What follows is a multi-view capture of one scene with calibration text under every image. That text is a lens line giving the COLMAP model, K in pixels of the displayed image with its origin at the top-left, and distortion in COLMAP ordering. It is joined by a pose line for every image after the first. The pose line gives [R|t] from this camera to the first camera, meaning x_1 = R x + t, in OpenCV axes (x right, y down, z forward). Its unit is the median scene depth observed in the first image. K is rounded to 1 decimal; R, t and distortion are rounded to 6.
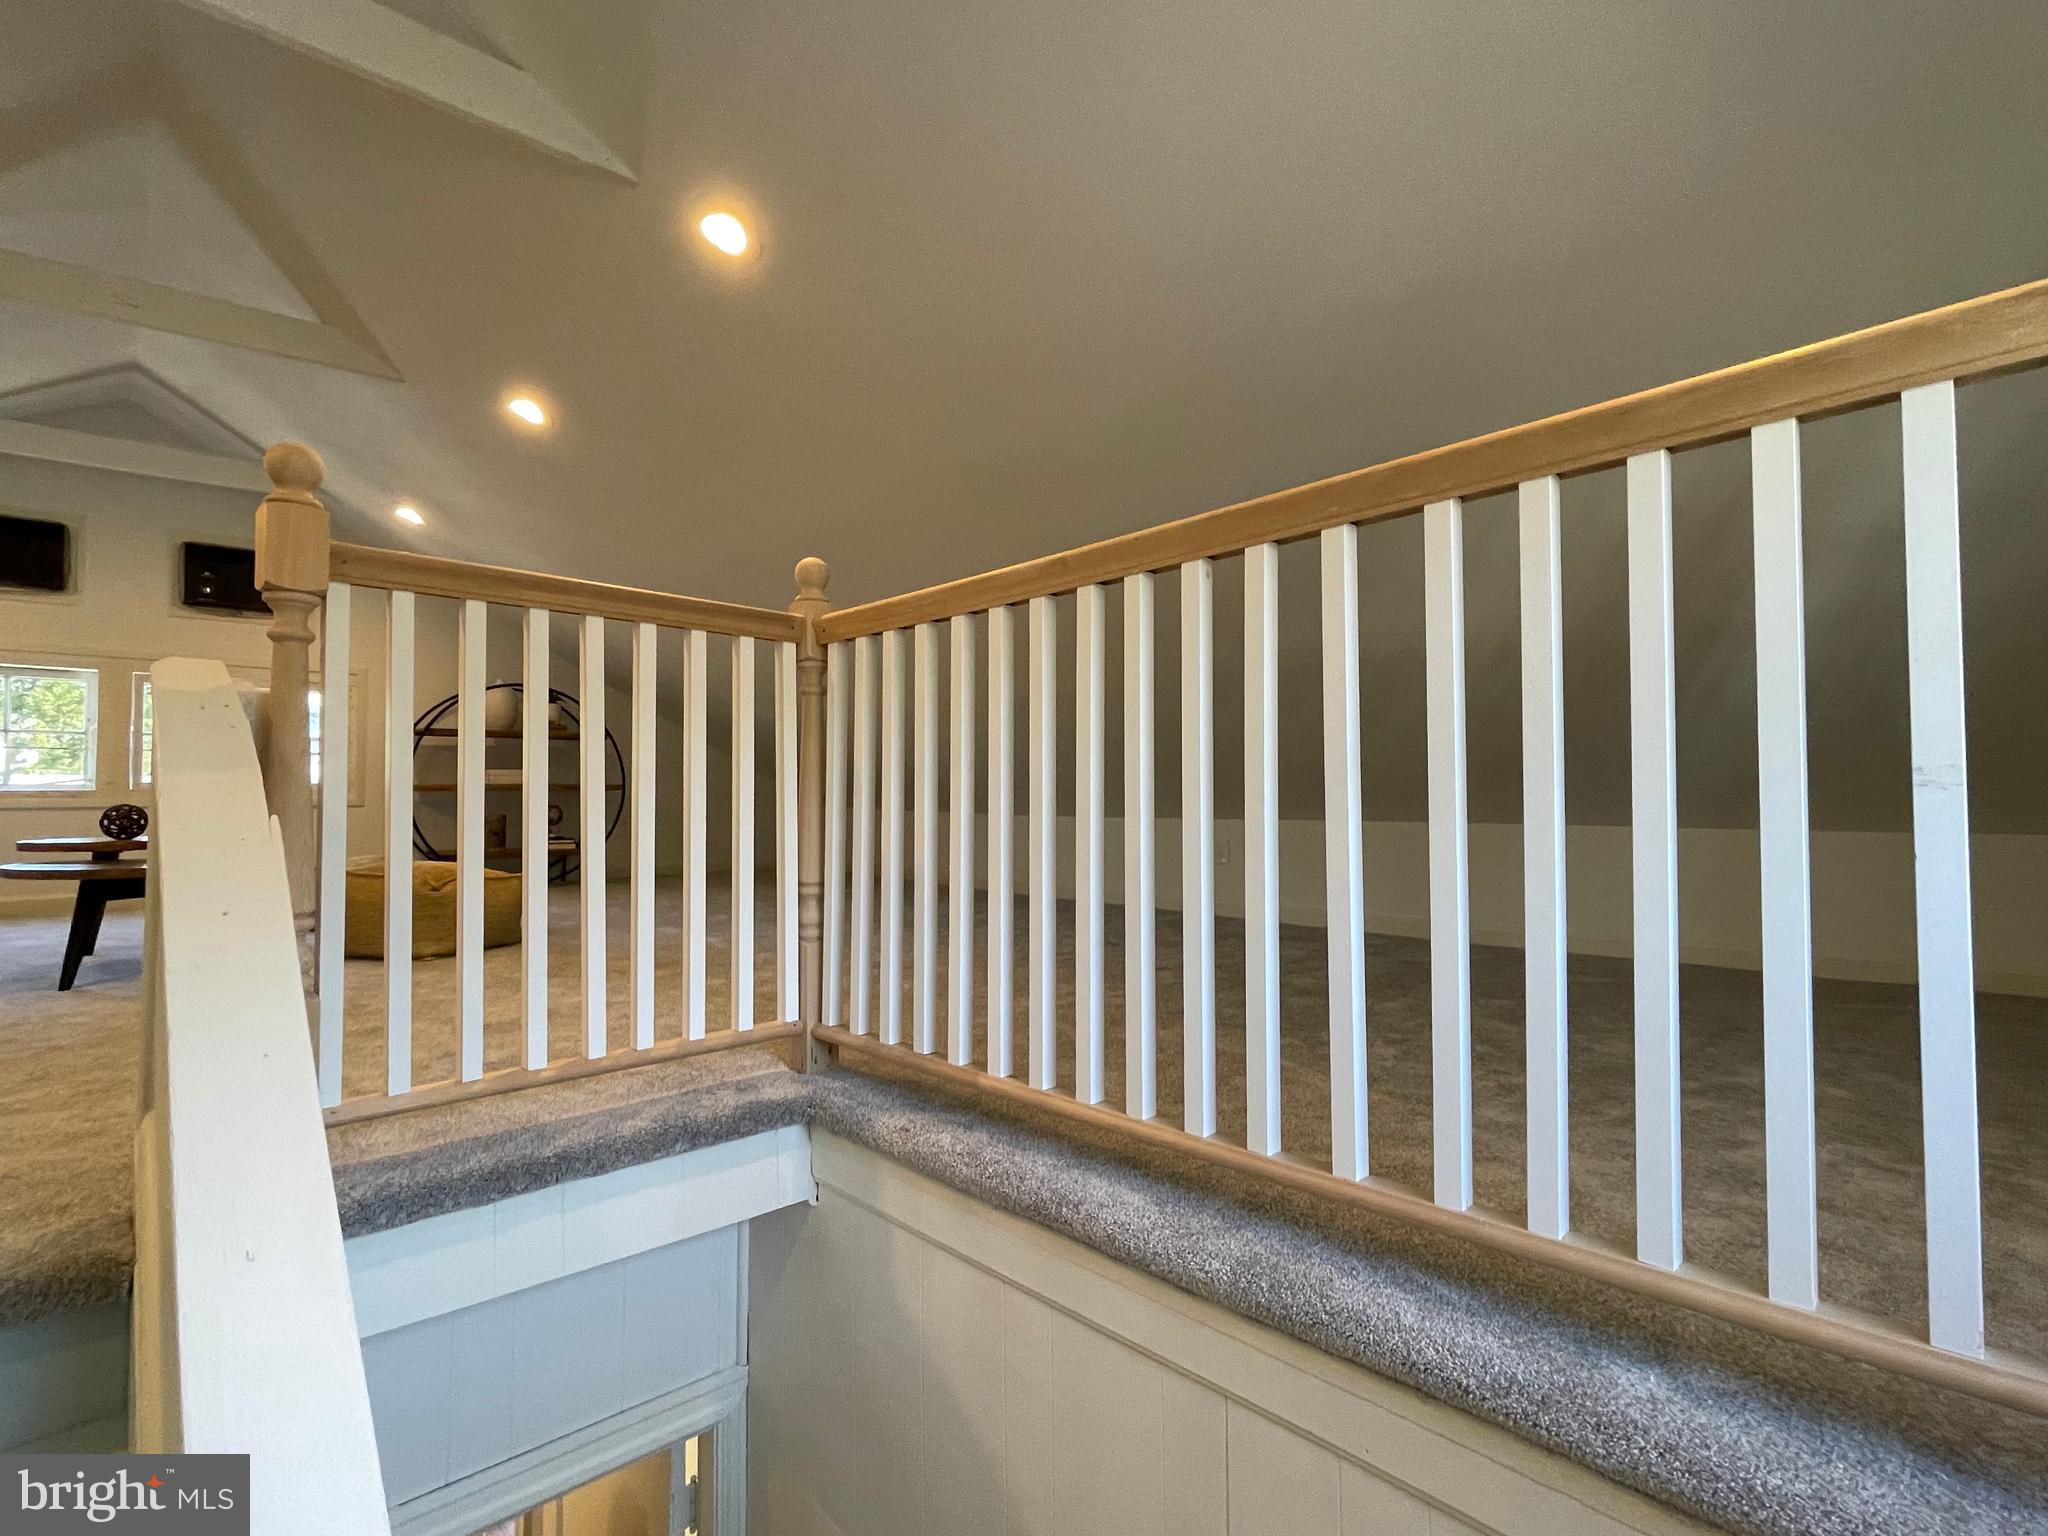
lens RADIAL K [[992.1, 0, 1024.0], [0, 992.1, 768.0], [0, 0, 1]] dist [-0.001395, 0.000221]
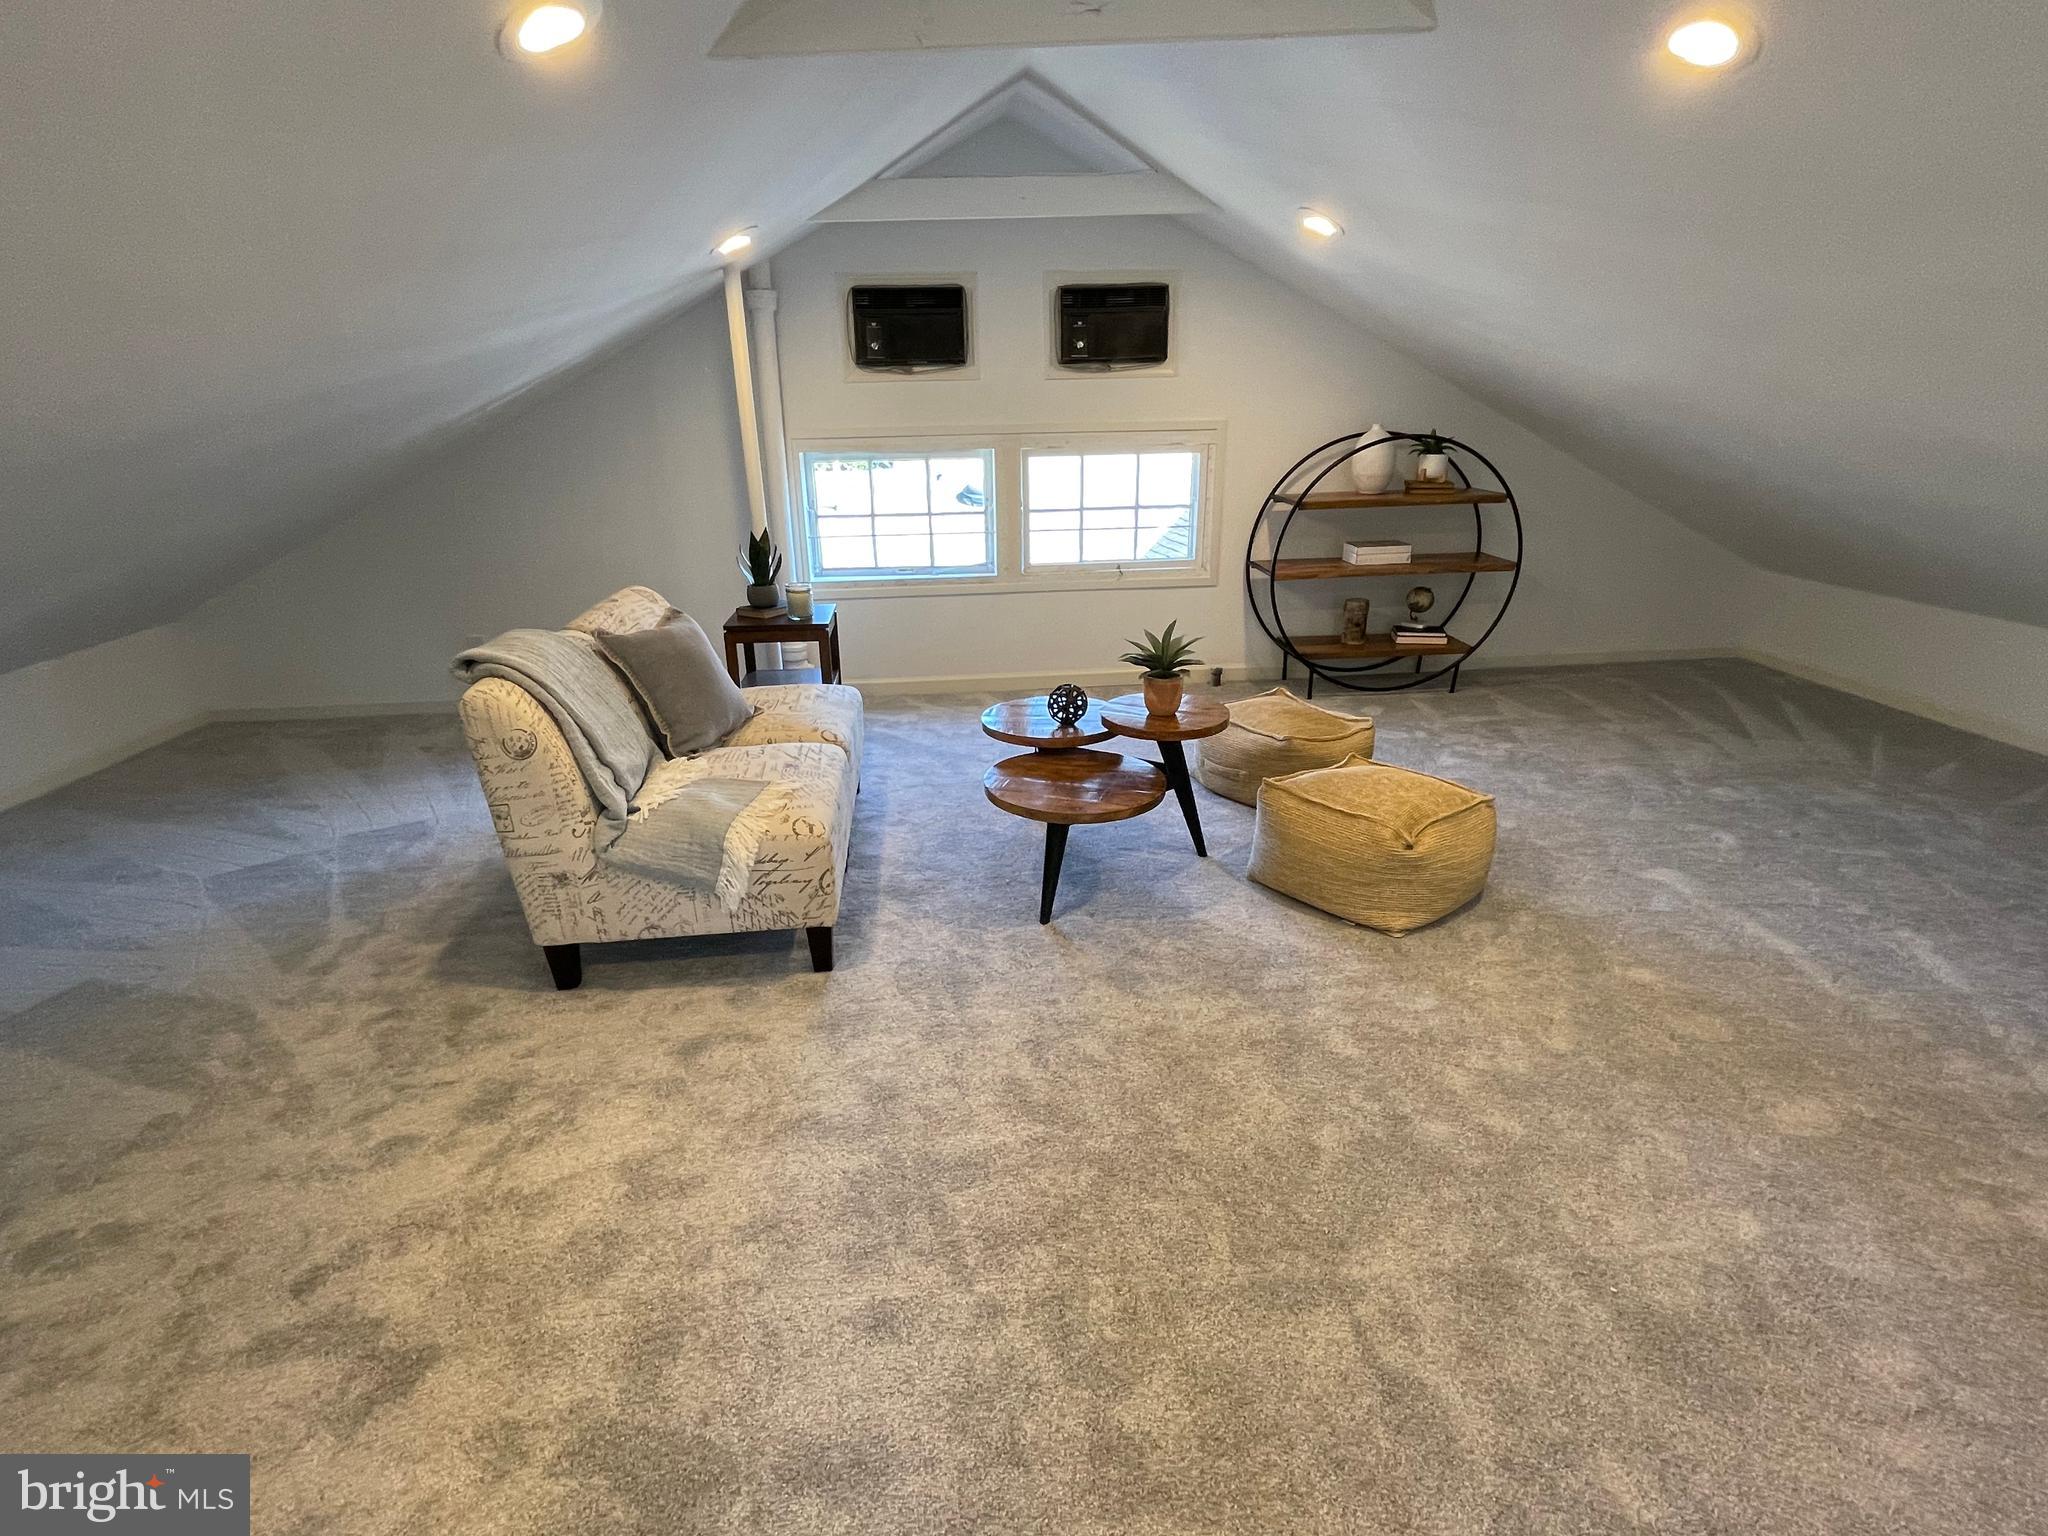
lens RADIAL K [[994.3, 0, 1012.0], [0, 994.3, 761.3], [0, 0, 1]] dist [0.000394, -0.000106]
pose [[0.785320, 0.190922, -0.588915, -0.728073], [0.034396, 0.936335, 0.349420, -0.371426], [0.618134, -0.294663, 0.728756, 0.540118]]
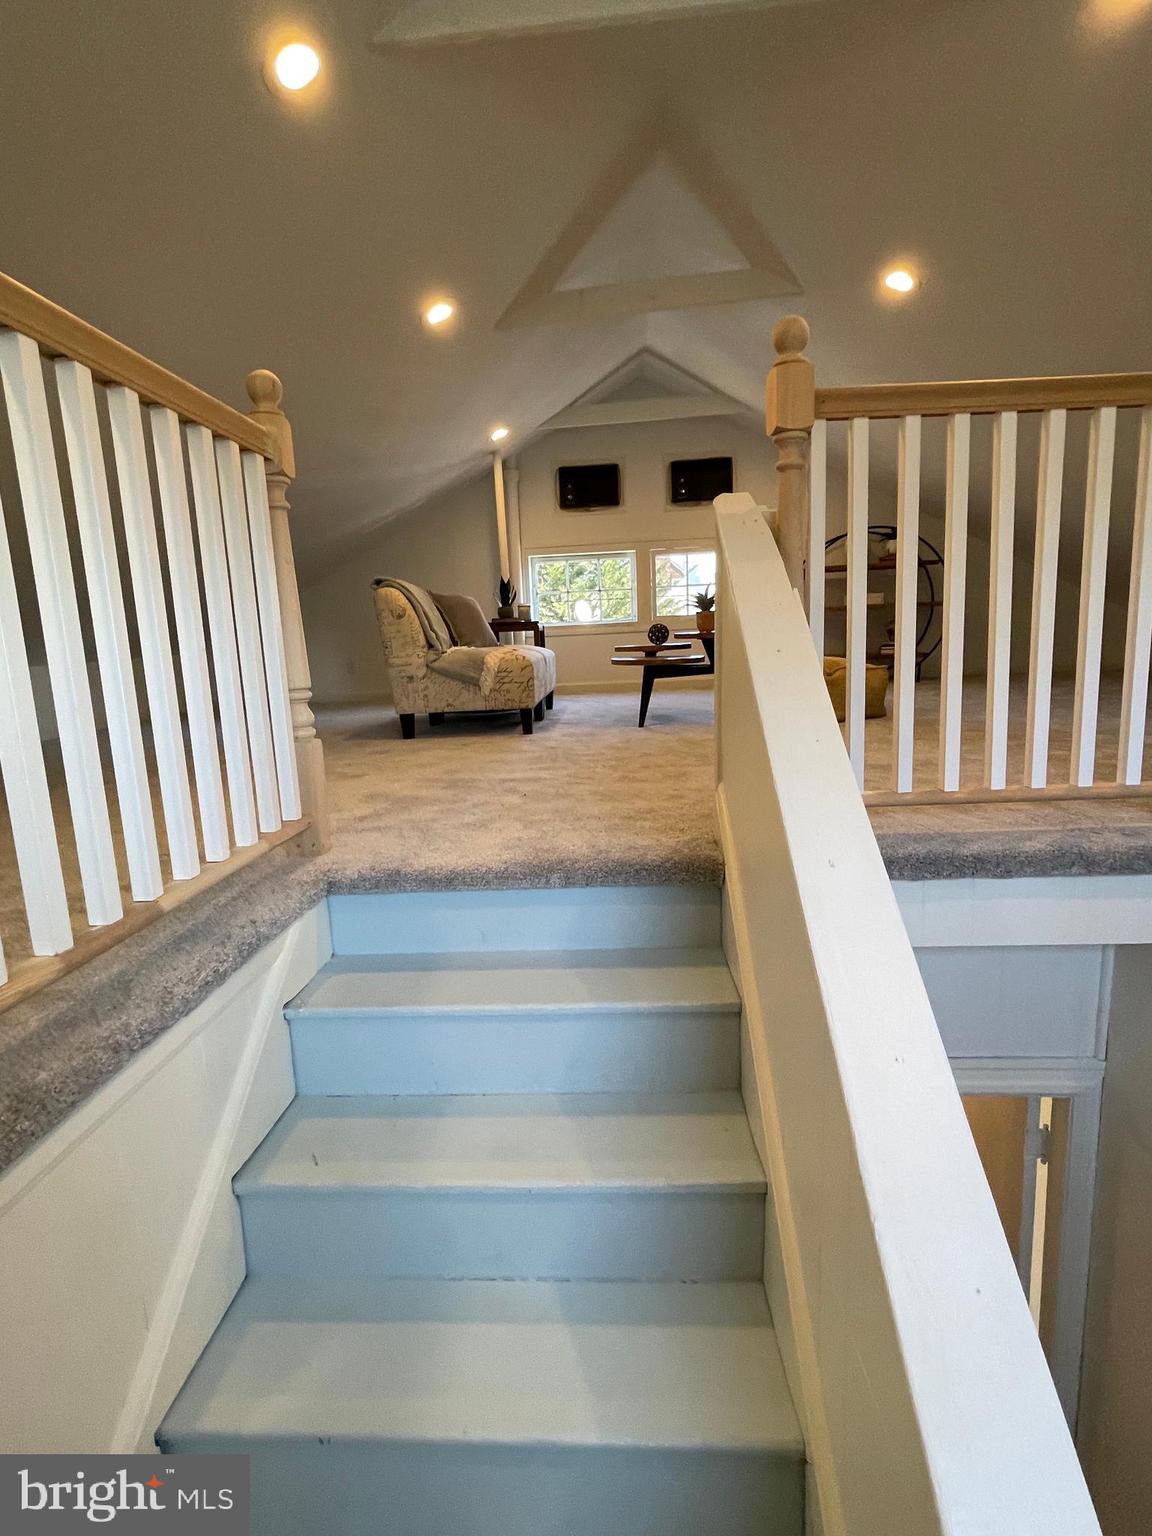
lens RADIAL K [[745.7, 0, 576.0], [0, 745.7, 760.9], [0, 0, 1]] dist [0.000394, -0.000106]
pose [[0.687028, 0.090658, -0.720953, -0.101927], [0.061432, 0.981387, 0.181947, 0.045894], [0.724029, -0.169292, 0.668672, 0.002028]]
